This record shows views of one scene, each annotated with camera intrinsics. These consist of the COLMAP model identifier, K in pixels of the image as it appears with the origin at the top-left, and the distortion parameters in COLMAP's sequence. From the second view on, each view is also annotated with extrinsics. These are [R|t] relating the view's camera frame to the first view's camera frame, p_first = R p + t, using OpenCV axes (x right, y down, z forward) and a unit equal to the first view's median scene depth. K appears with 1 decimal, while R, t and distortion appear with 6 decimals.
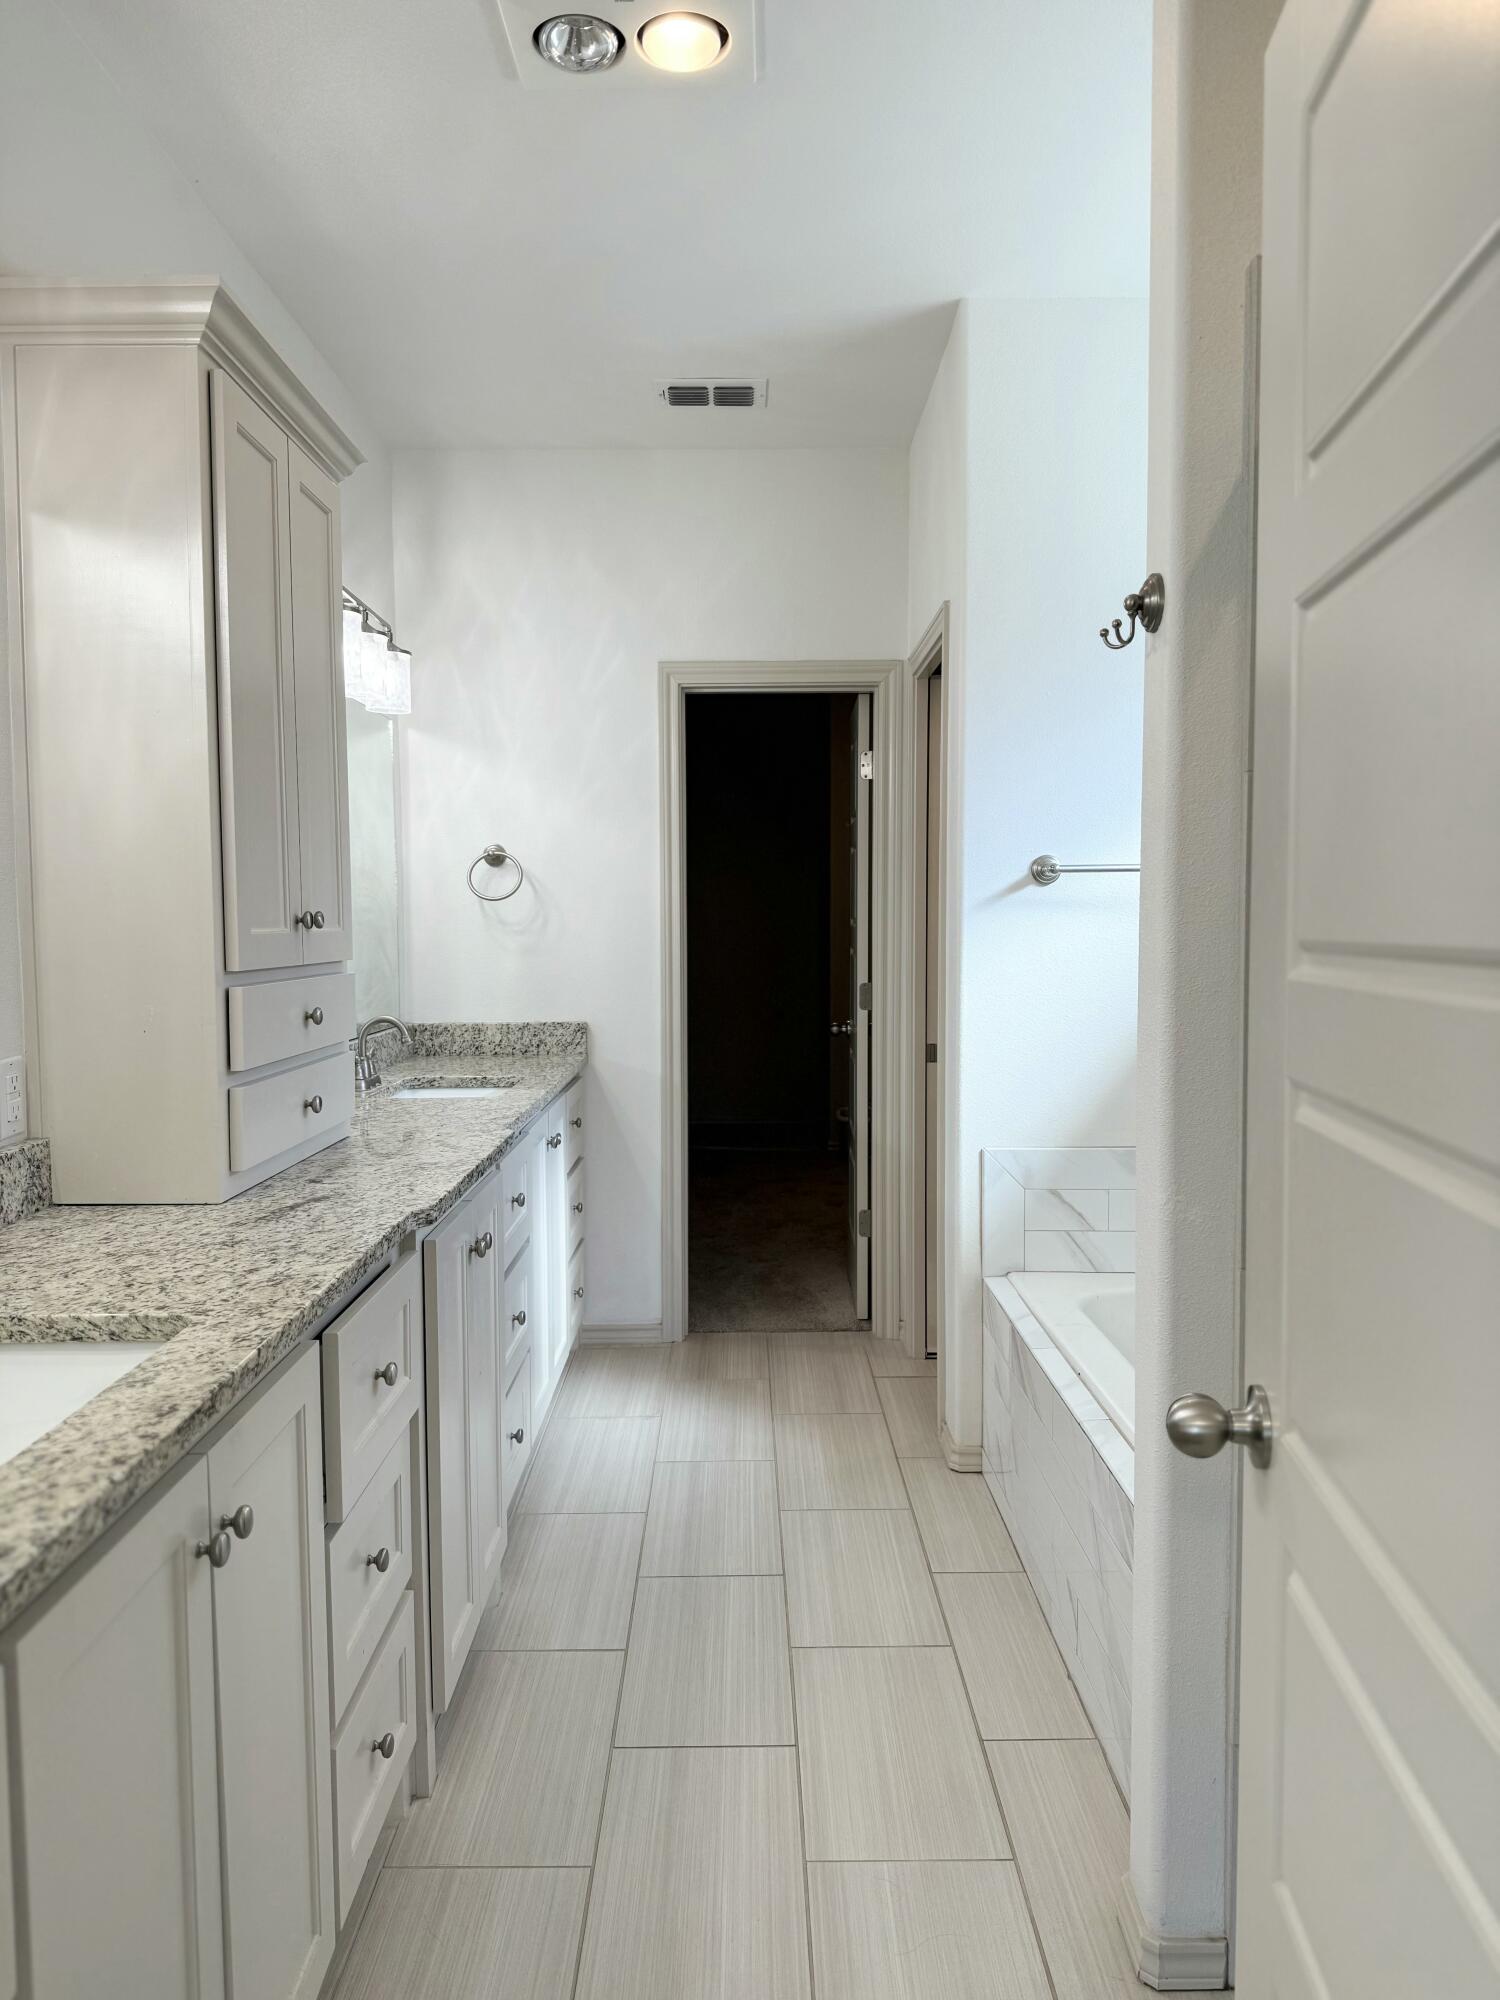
lens RADIAL K [[1402.1, 0, 743.7], [0, 1402.1, 990.6], [0, 0, 1]] dist [0.121244, -0.170735]
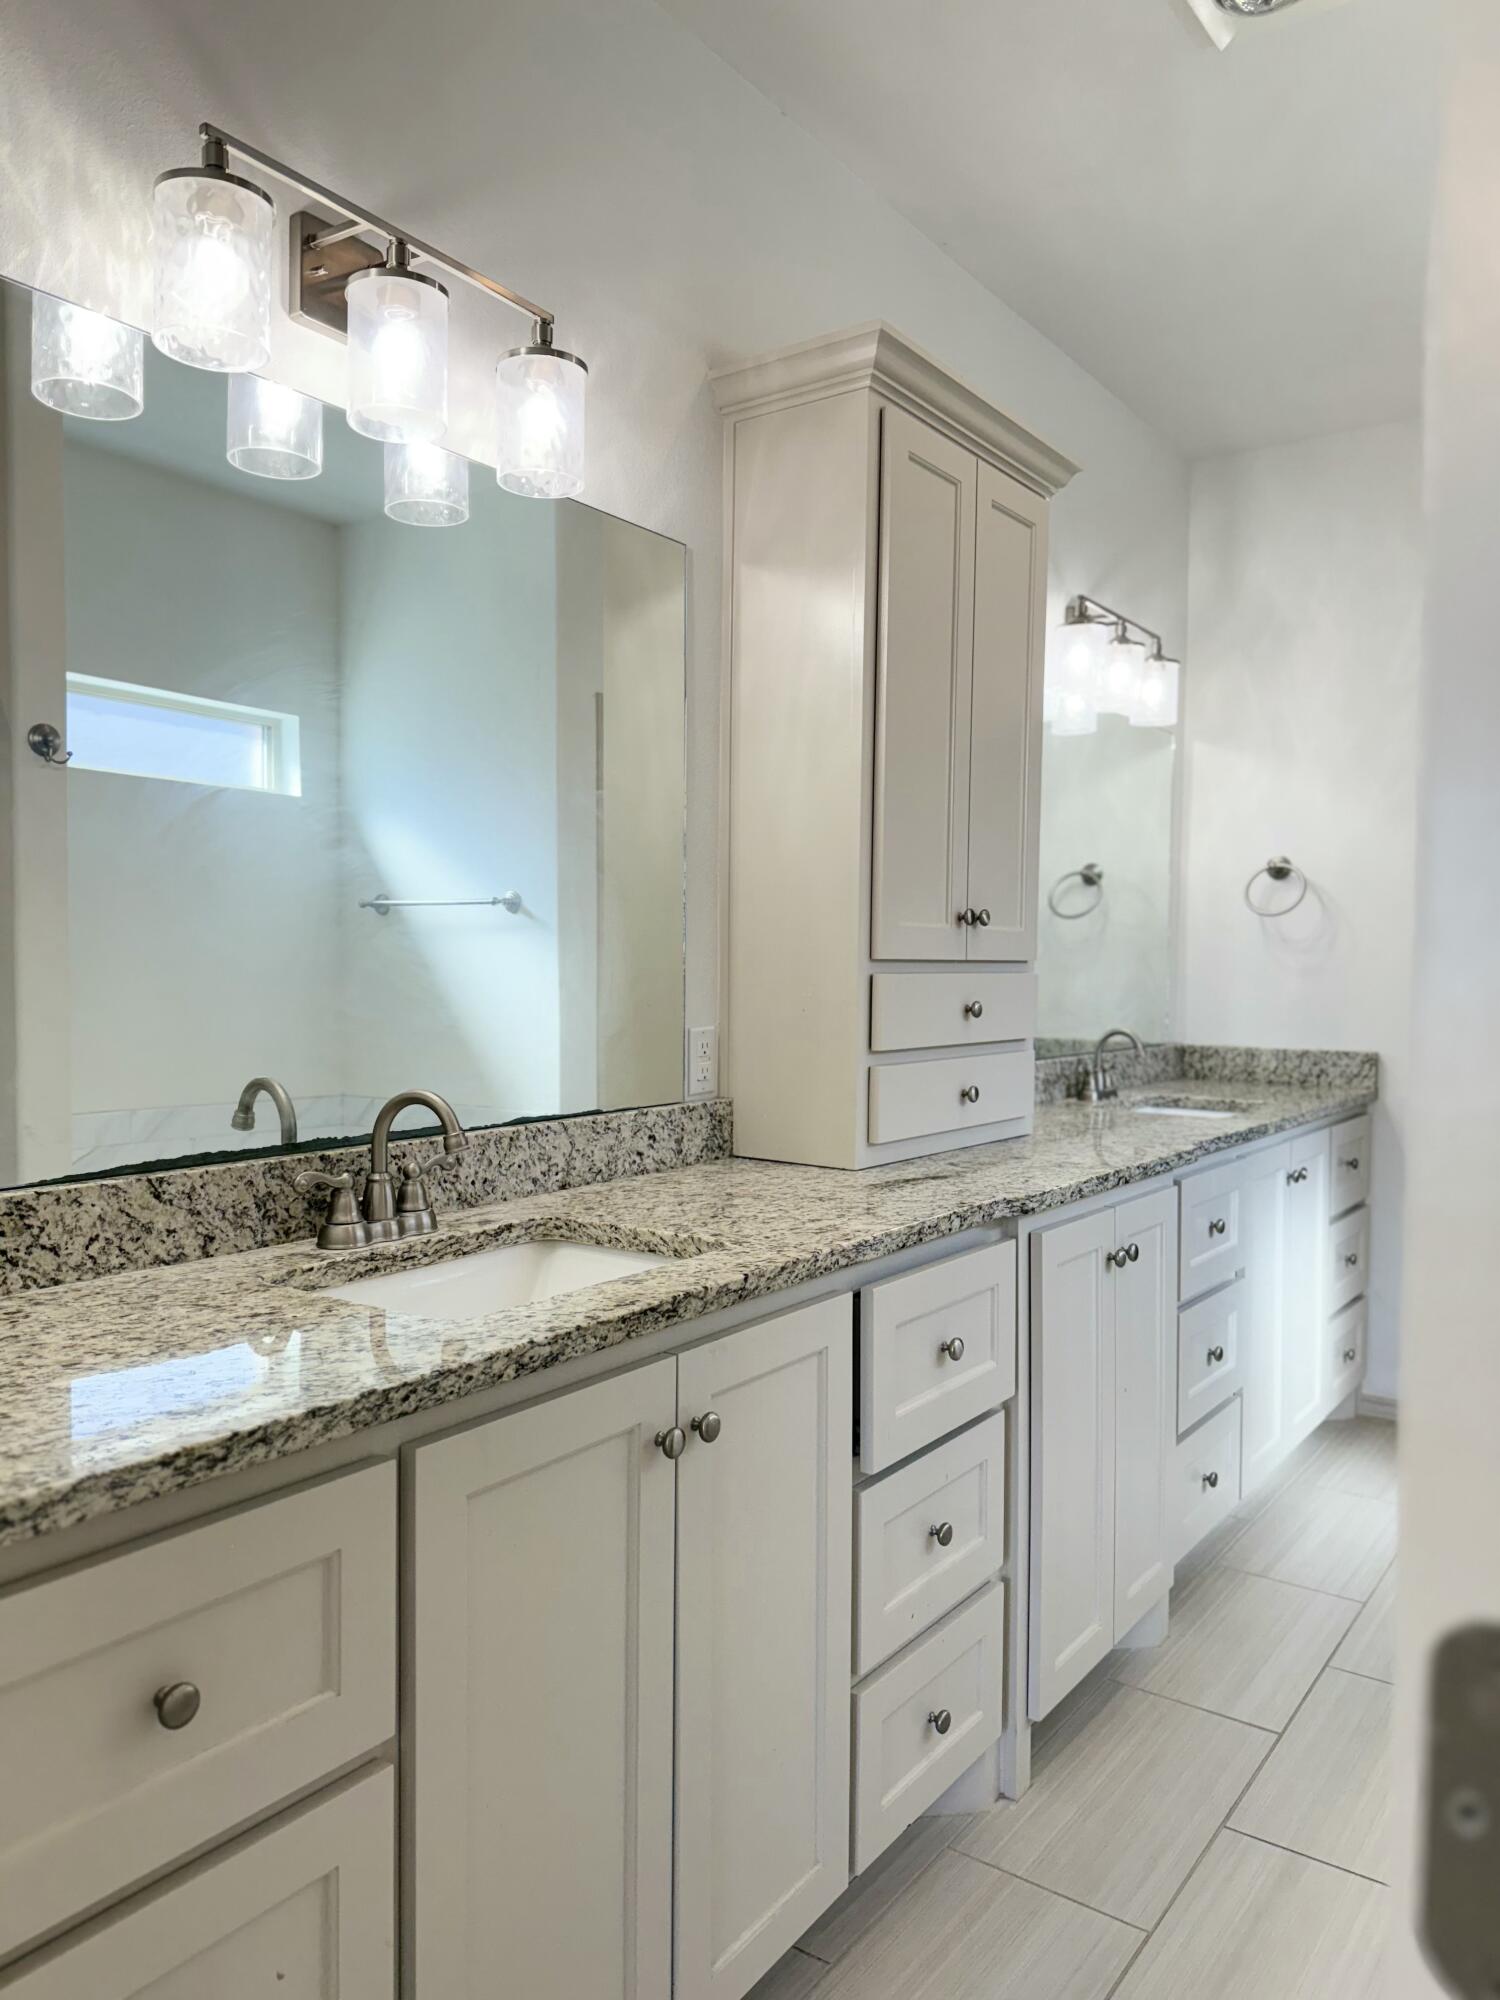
lens RADIAL K [[1402.1, 0, 743.7], [0, 1402.1, 990.6], [0, 0, 1]] dist [0.121244, -0.170735]
pose [[0.806599, 0.028220, -0.590424, 0.150897], [-0.046597, 0.998787, -0.015920, 0.025438], [0.589259, 0.040353, 0.806936, 0.059075]]
